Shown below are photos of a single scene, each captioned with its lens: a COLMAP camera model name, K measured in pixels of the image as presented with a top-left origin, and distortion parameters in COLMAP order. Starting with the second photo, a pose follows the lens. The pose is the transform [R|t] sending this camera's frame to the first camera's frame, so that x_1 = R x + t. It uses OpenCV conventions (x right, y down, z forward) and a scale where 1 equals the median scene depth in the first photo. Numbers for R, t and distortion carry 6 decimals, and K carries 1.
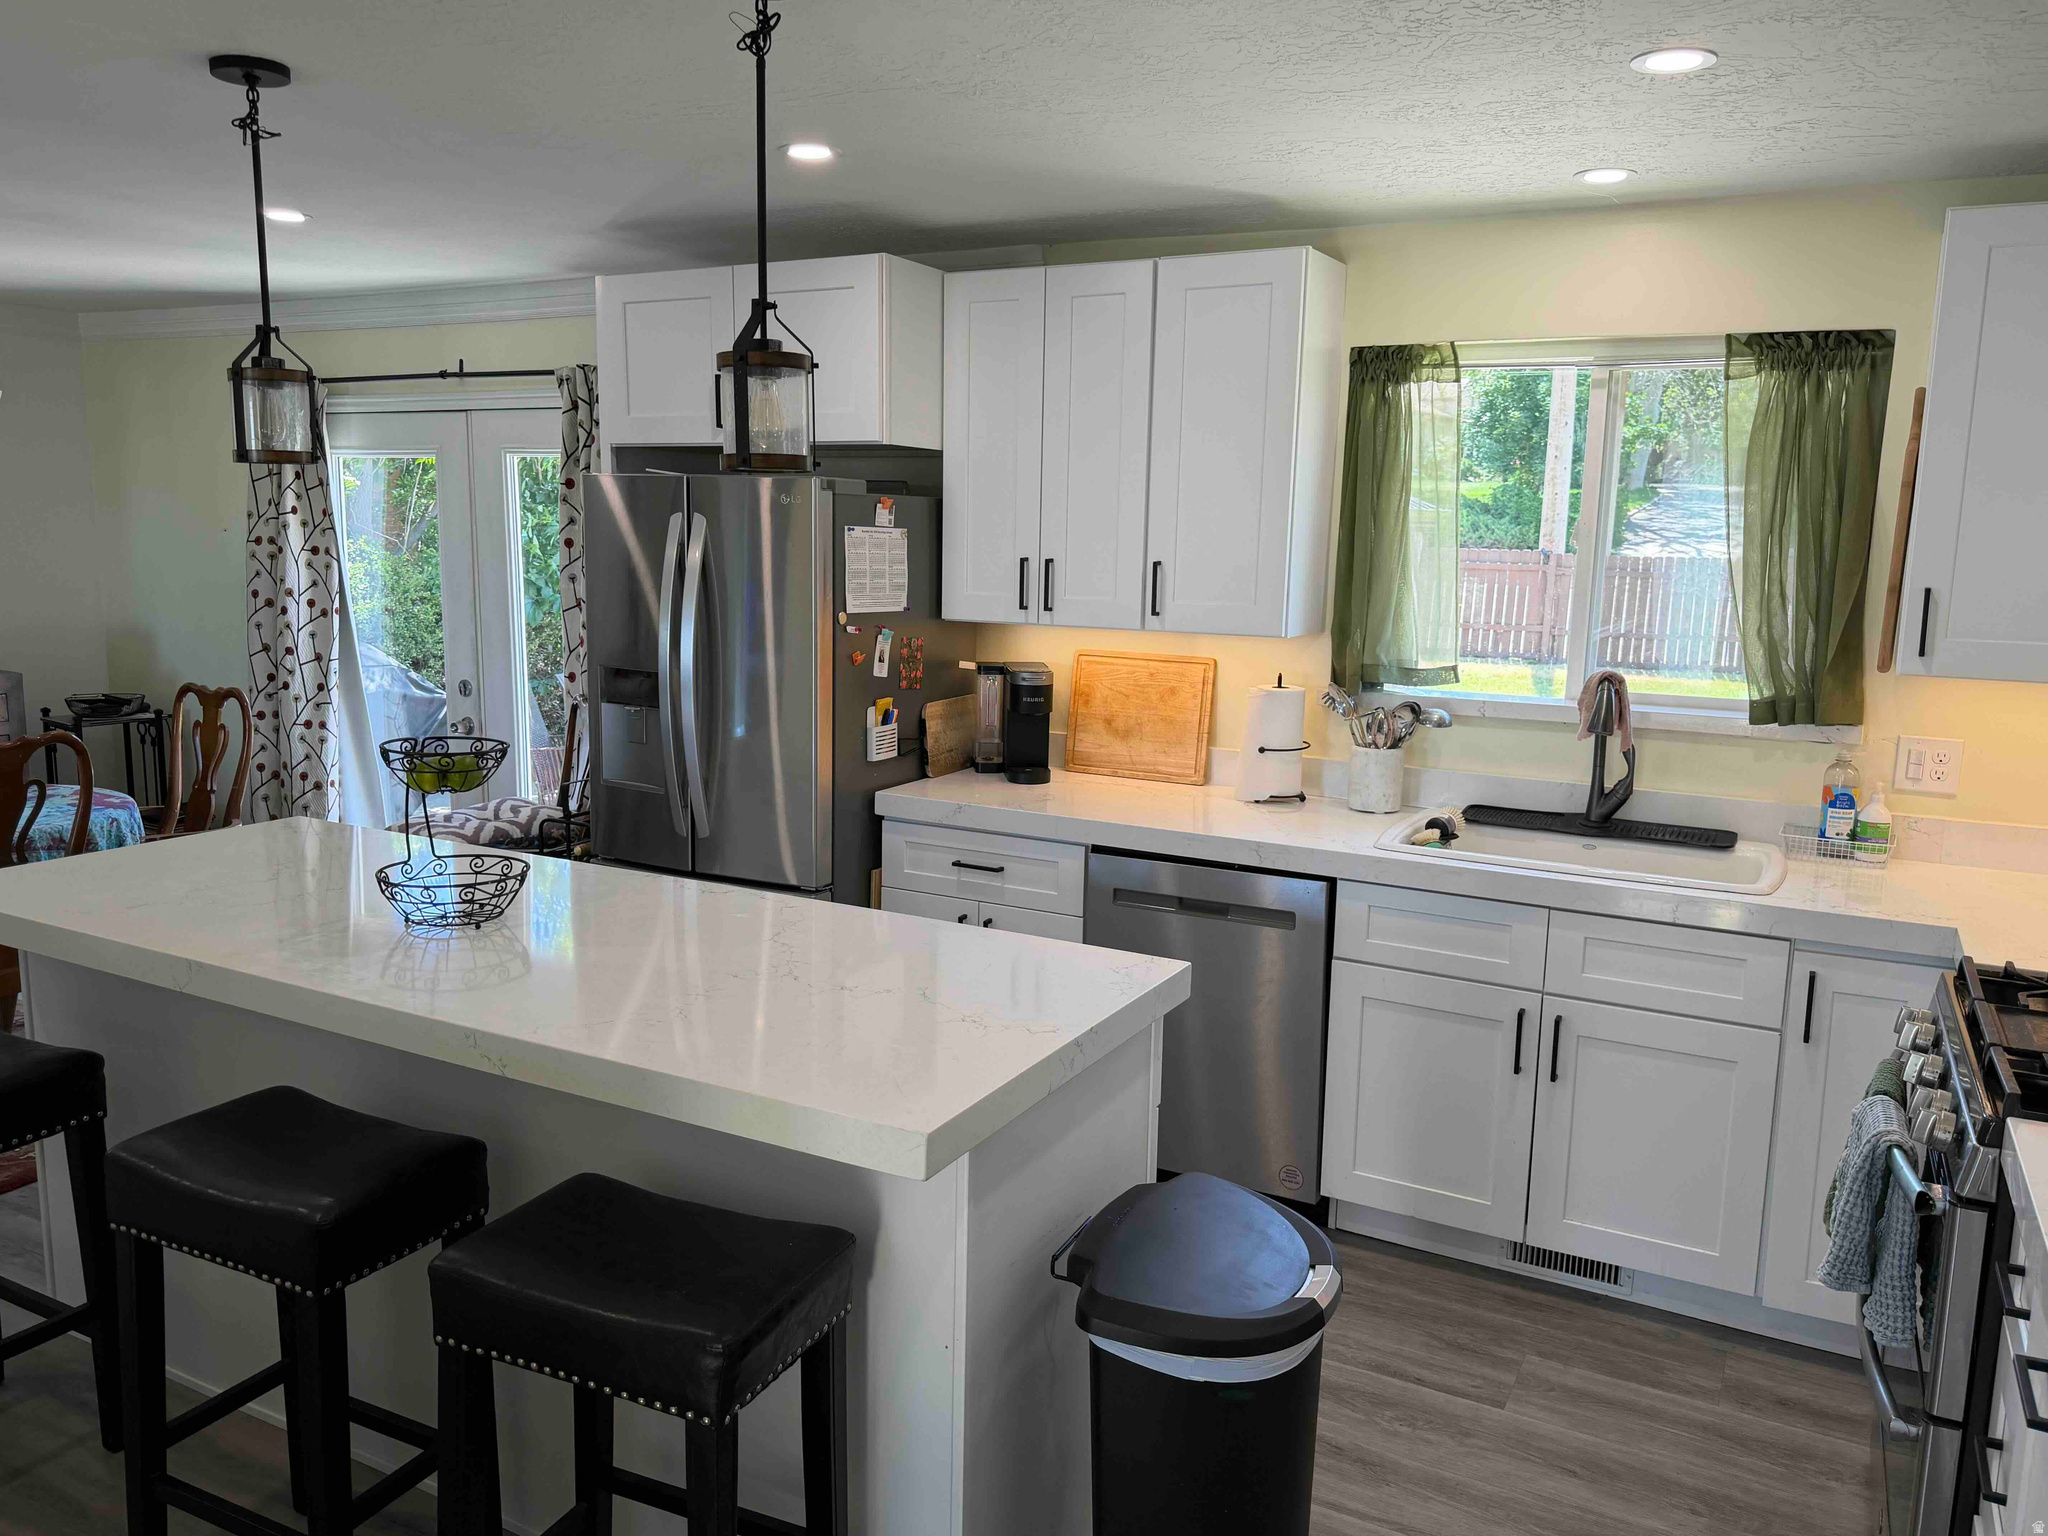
lens RADIAL K [[1489.6, 0, 1025.5], [0, 1489.6, 769.1], [0, 0, 1]] dist [-0.012502, -0.002875]
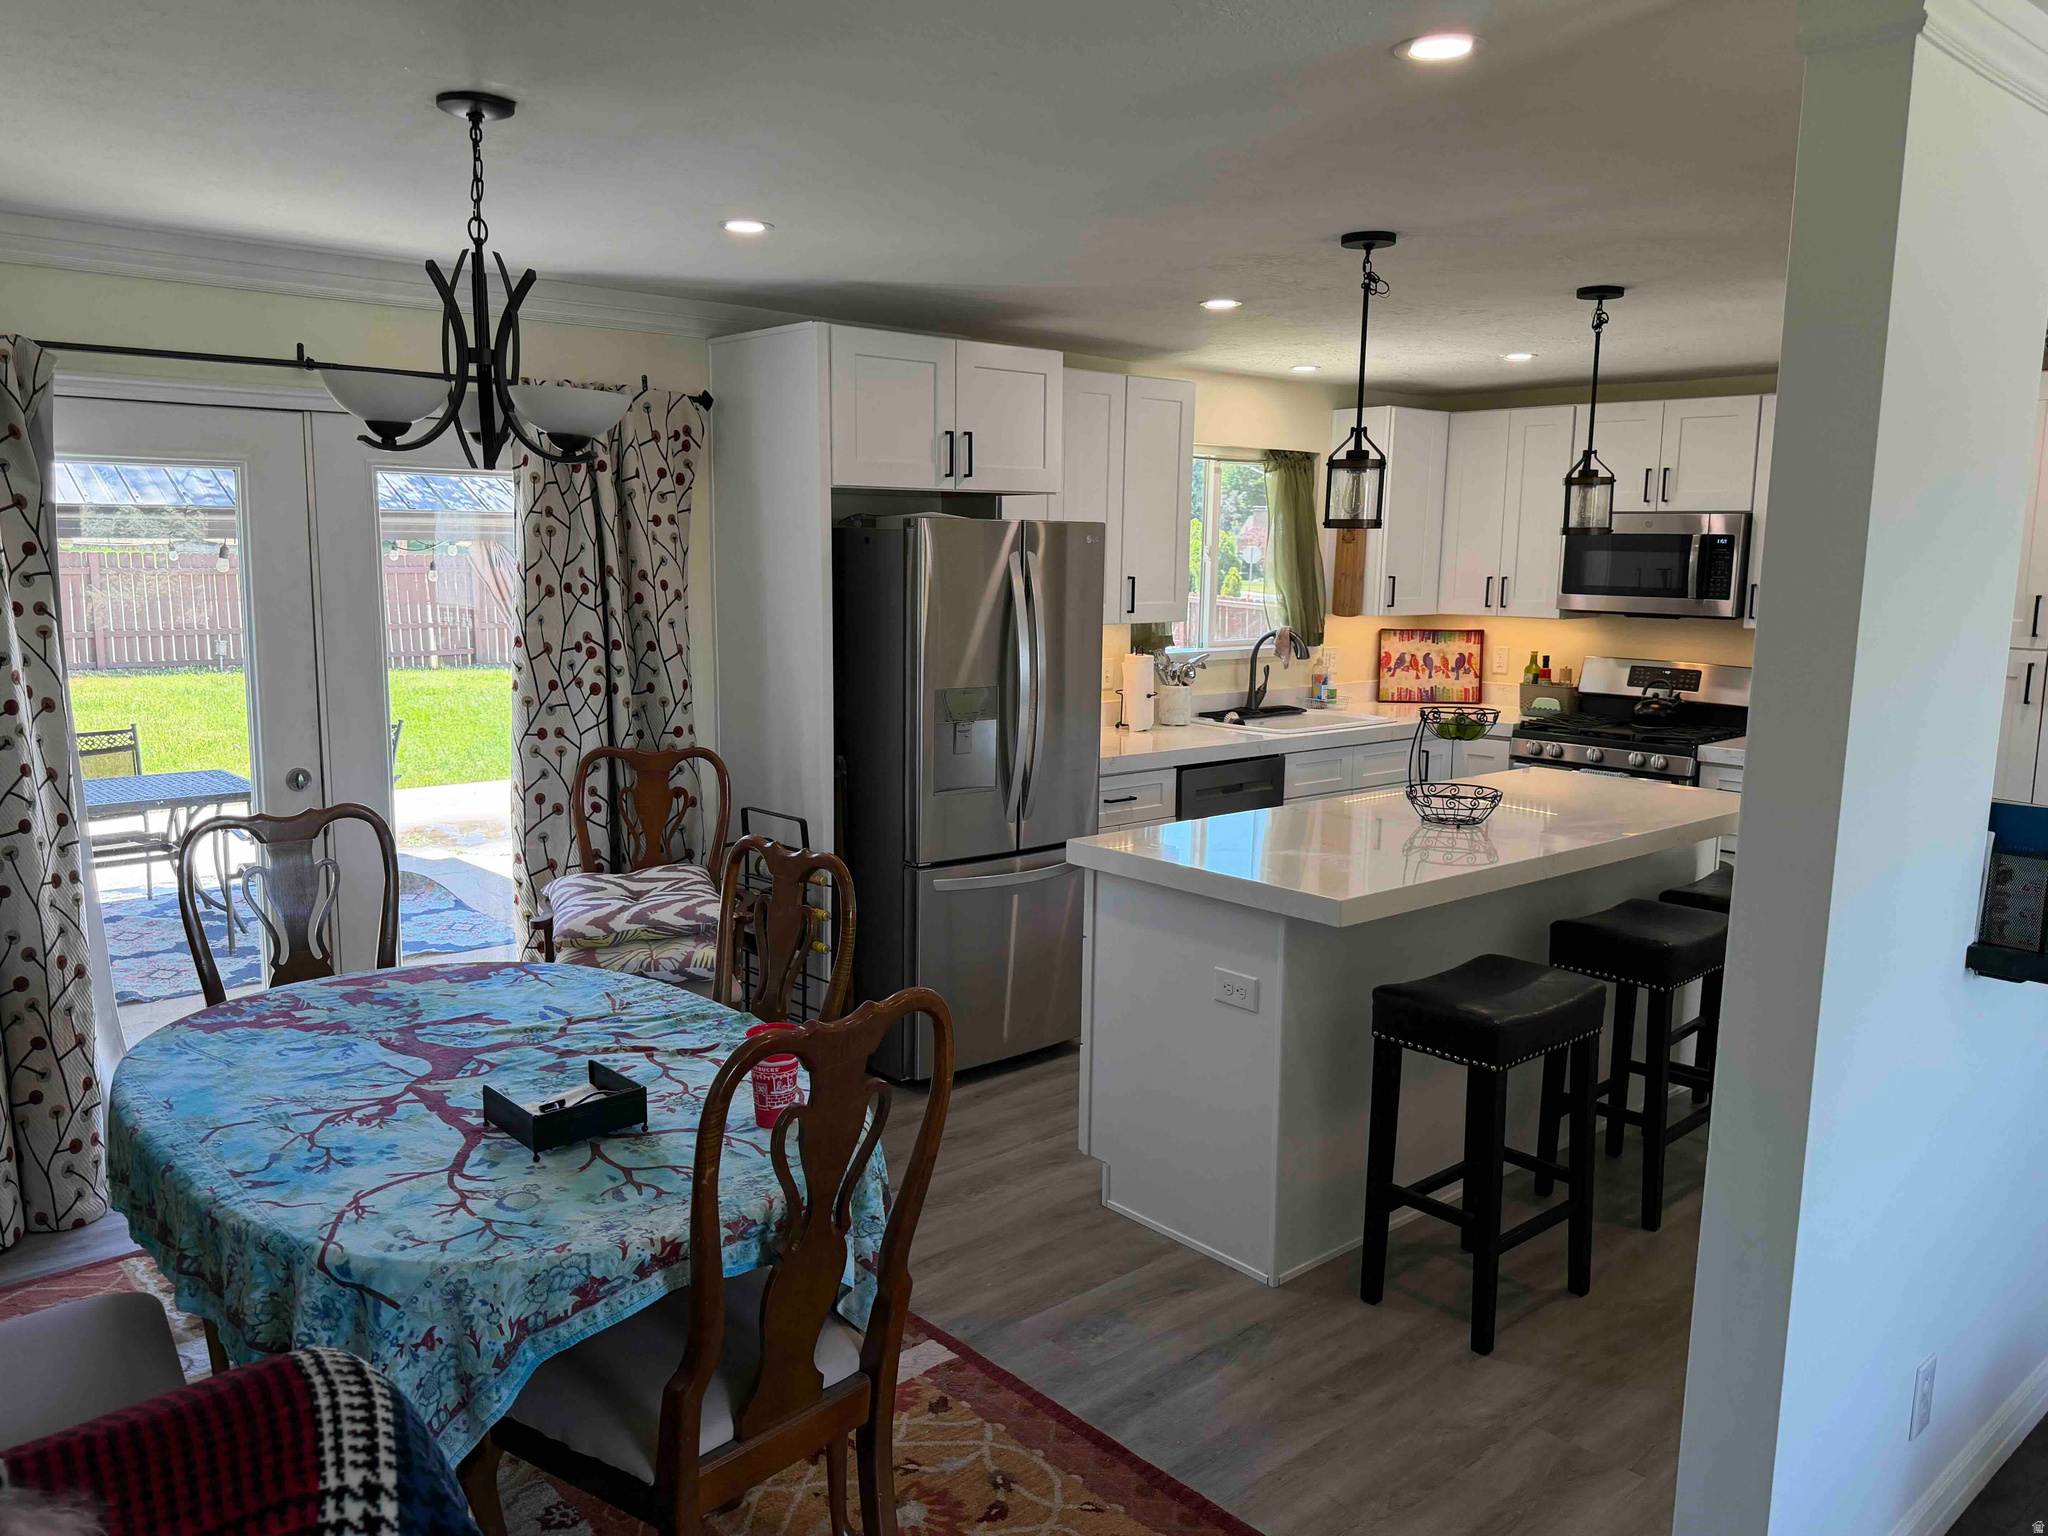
lens RADIAL K [[1489.6, 0, 1025.9], [0, 1489.6, 766.5], [0, 0, 1]] dist [-0.012502, -0.002875]
pose [[0.354657, -0.156112, 0.921872, -1.440918], [0.140793, 0.983637, 0.112407, -0.143750], [-0.924335, 0.089927, 0.370833, 0.589974]]
